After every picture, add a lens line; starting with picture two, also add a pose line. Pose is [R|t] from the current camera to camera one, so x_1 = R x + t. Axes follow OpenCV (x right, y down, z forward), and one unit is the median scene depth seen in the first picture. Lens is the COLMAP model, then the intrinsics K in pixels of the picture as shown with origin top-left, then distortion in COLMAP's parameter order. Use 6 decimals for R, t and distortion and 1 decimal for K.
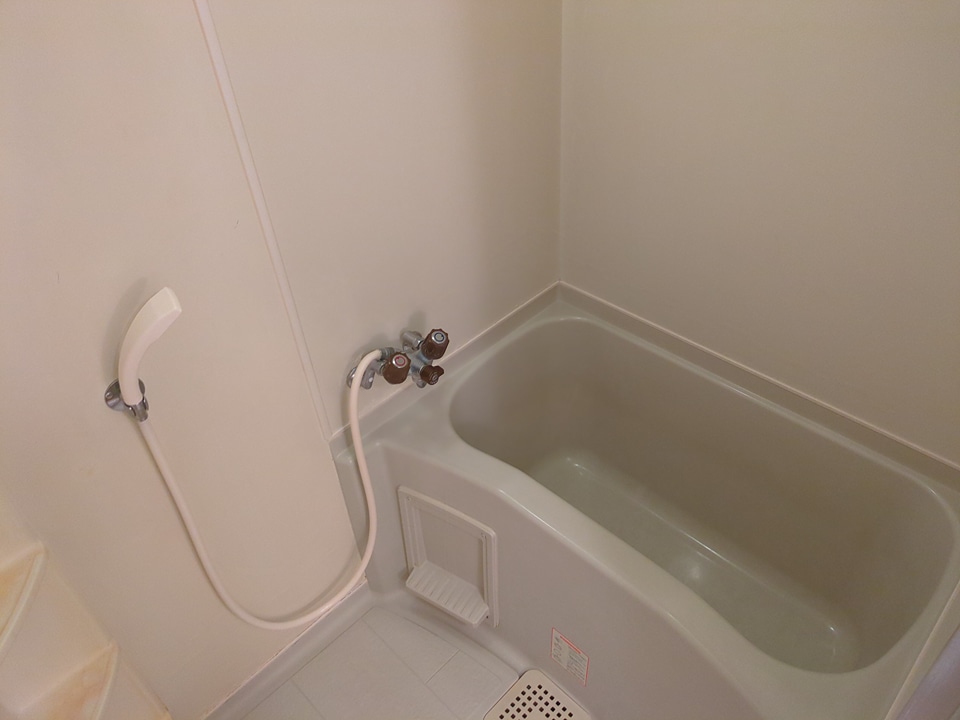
lens RADIAL K [[722.9, 0, 483.8], [0, 722.9, 357.1], [0, 0, 1]] dist [0.027200, -0.011746]
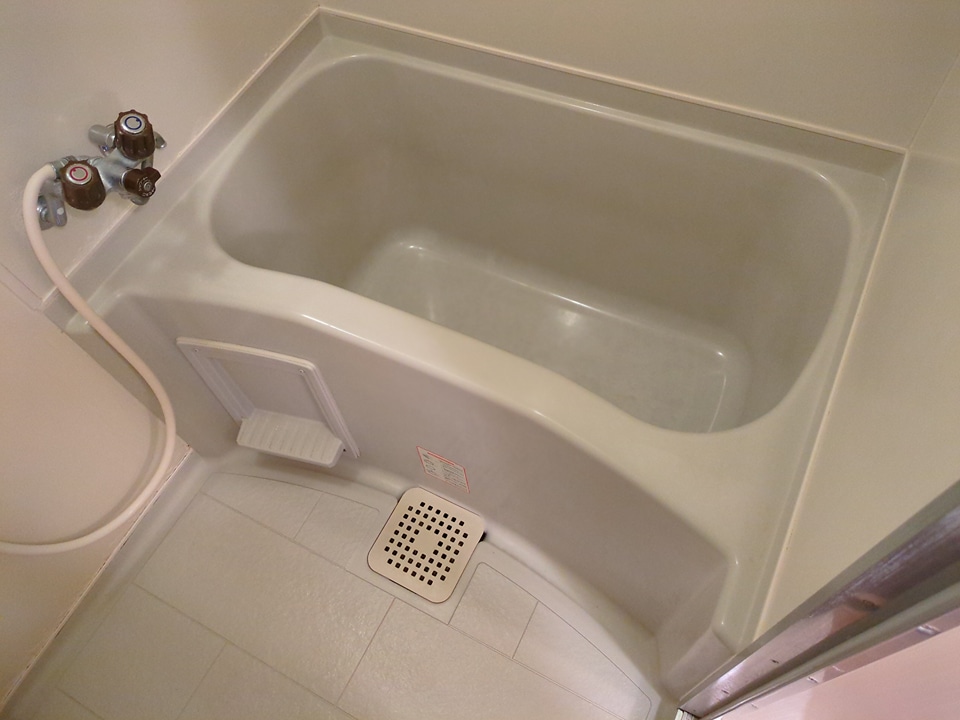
lens RADIAL K [[722.9, 0, 475.5], [0, 722.9, 360.6], [0, 0, 1]] dist [0.027200, -0.011746]
pose [[0.957840, -0.268242, 0.102904, 0.098977], [0.223055, 0.920053, 0.322099, 0.024516], [-0.181078, -0.285566, 0.941097, 0.218172]]
